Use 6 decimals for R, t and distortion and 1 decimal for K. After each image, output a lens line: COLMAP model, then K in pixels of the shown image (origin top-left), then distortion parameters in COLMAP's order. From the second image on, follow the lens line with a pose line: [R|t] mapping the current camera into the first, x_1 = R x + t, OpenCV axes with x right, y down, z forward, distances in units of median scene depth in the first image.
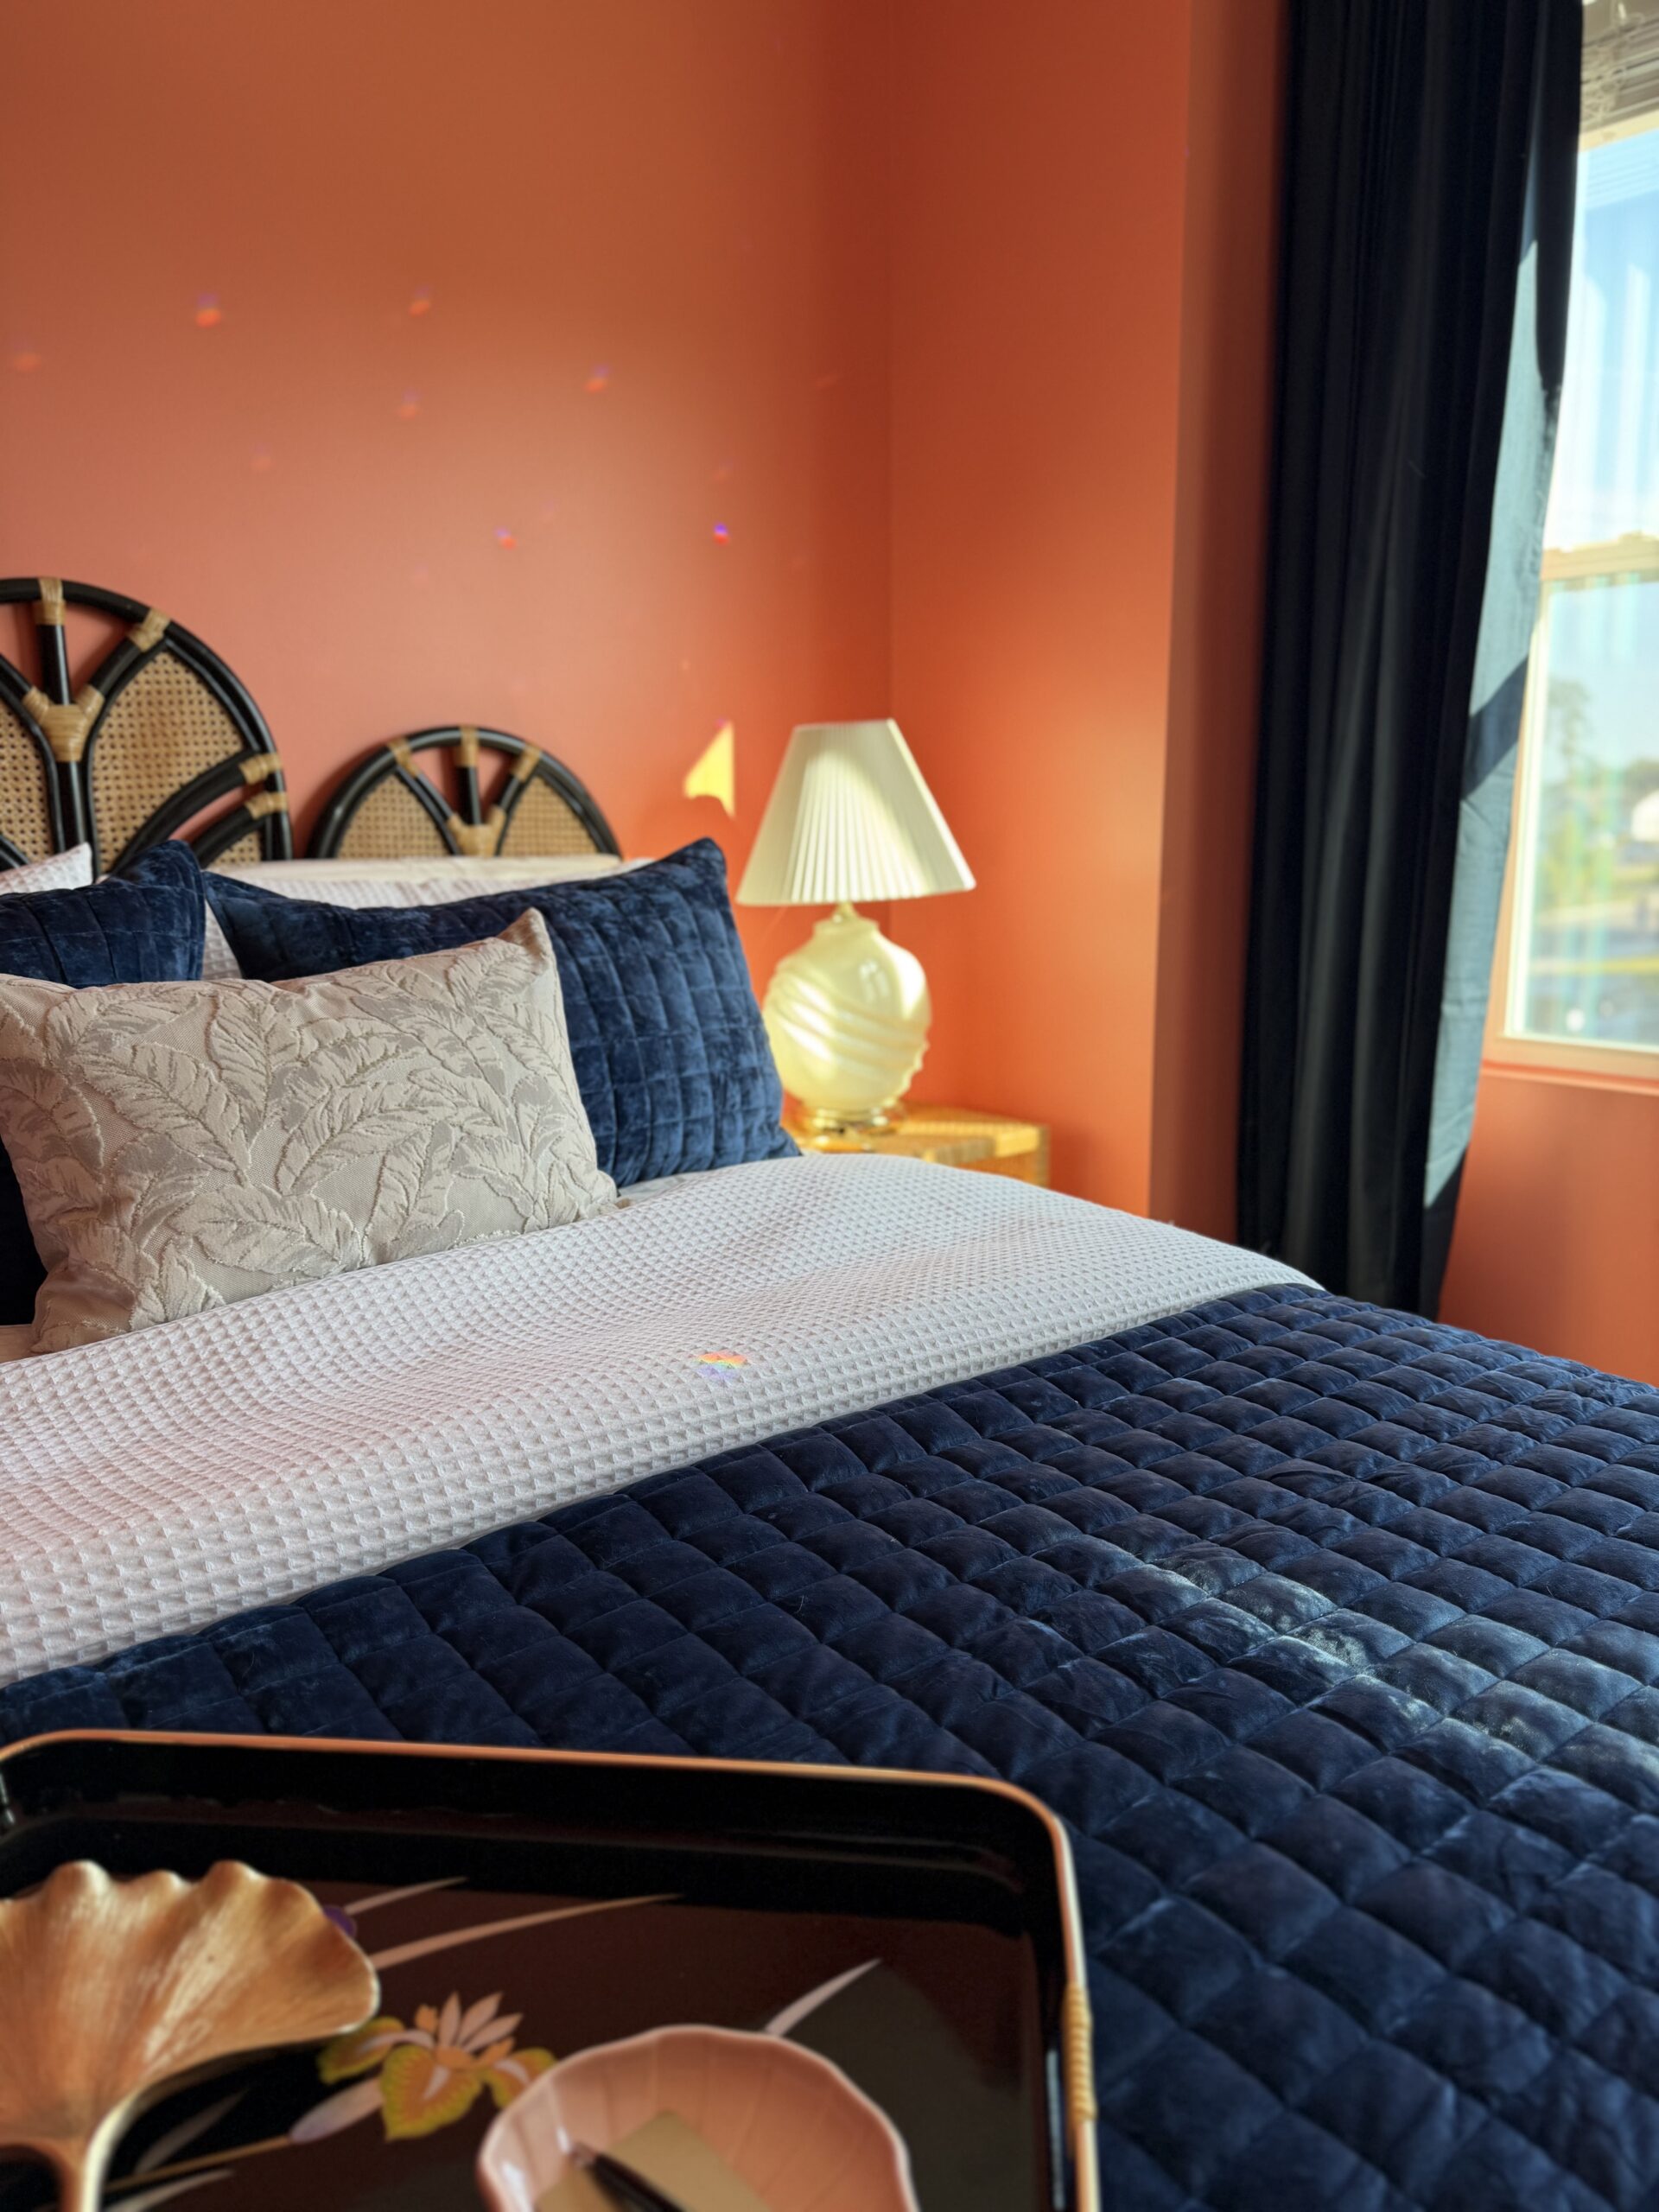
lens RADIAL K [[1537.3, 0, 829.5], [0, 1537.3, 1106.0], [0, 0, 1]] dist [0.171375, -0.361468]
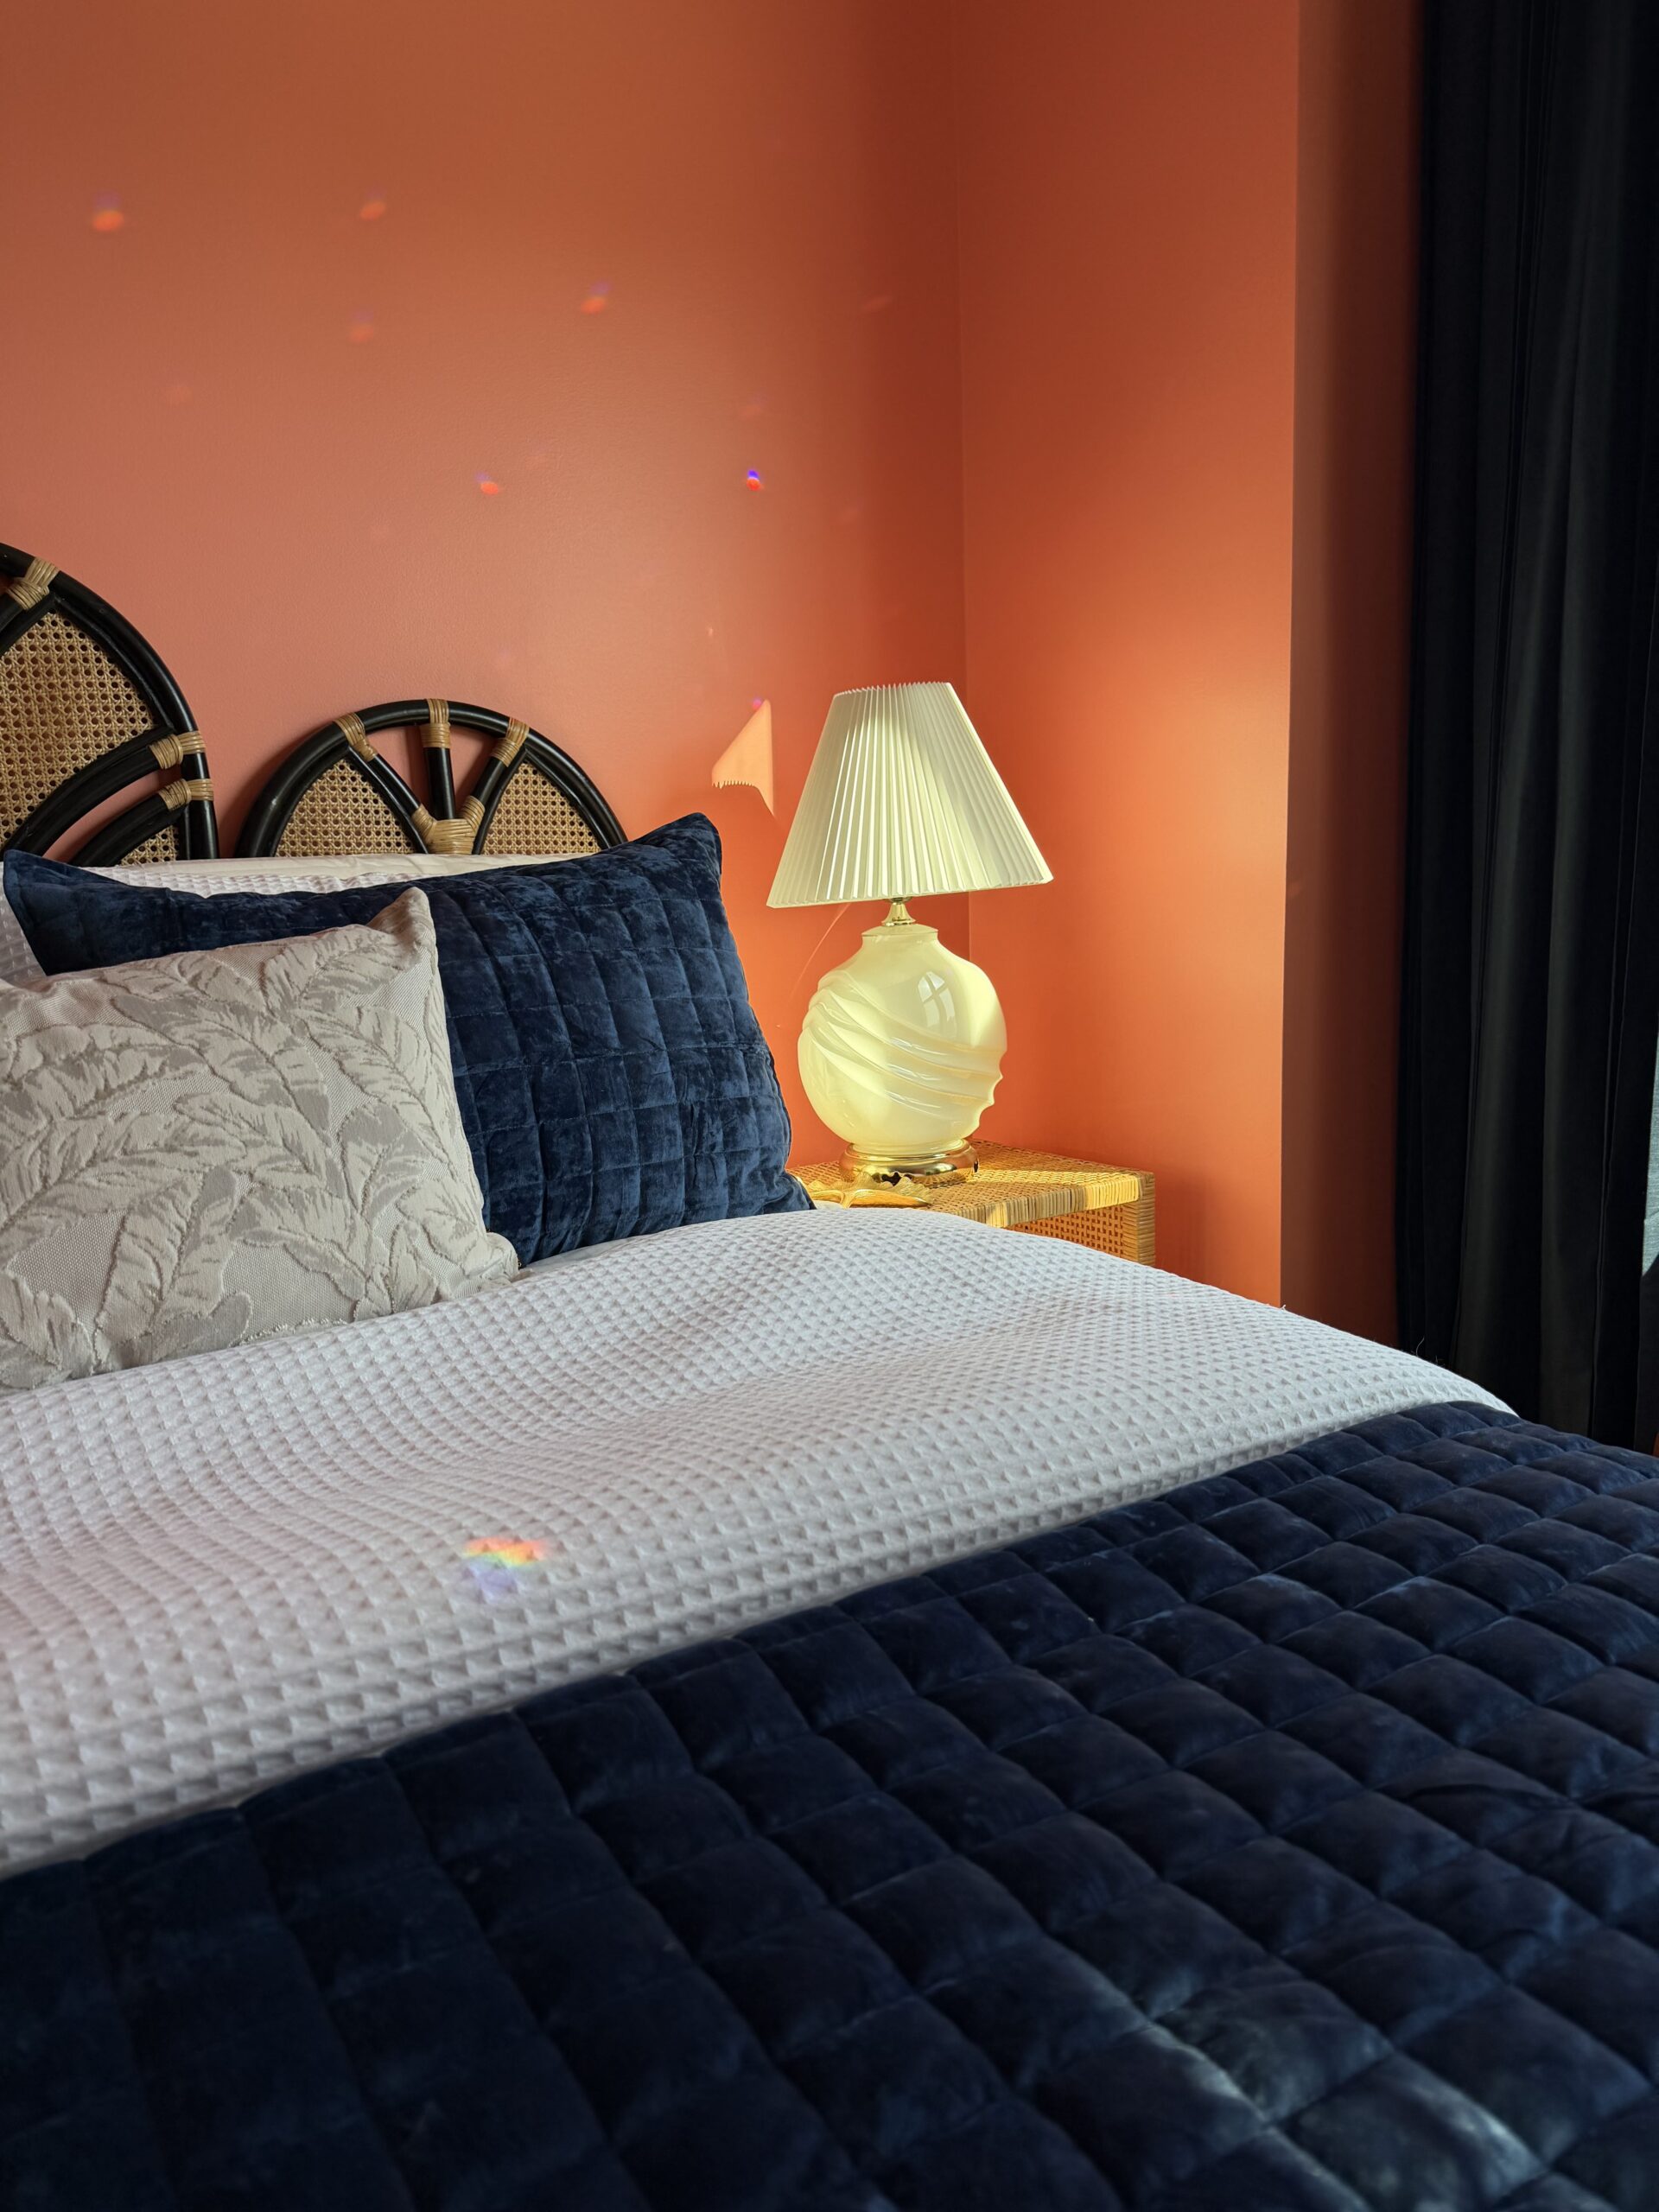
lens RADIAL K [[1537.3, 0, 829.5], [0, 1537.3, 1106.0], [0, 0, 1]] dist [0.171375, -0.361468]
pose [[0.994832, -0.009756, -0.101064, 0.093376], [0.006326, 0.999395, -0.034199, 0.007645], [0.101336, 0.033383, 0.994292, 0.287941]]
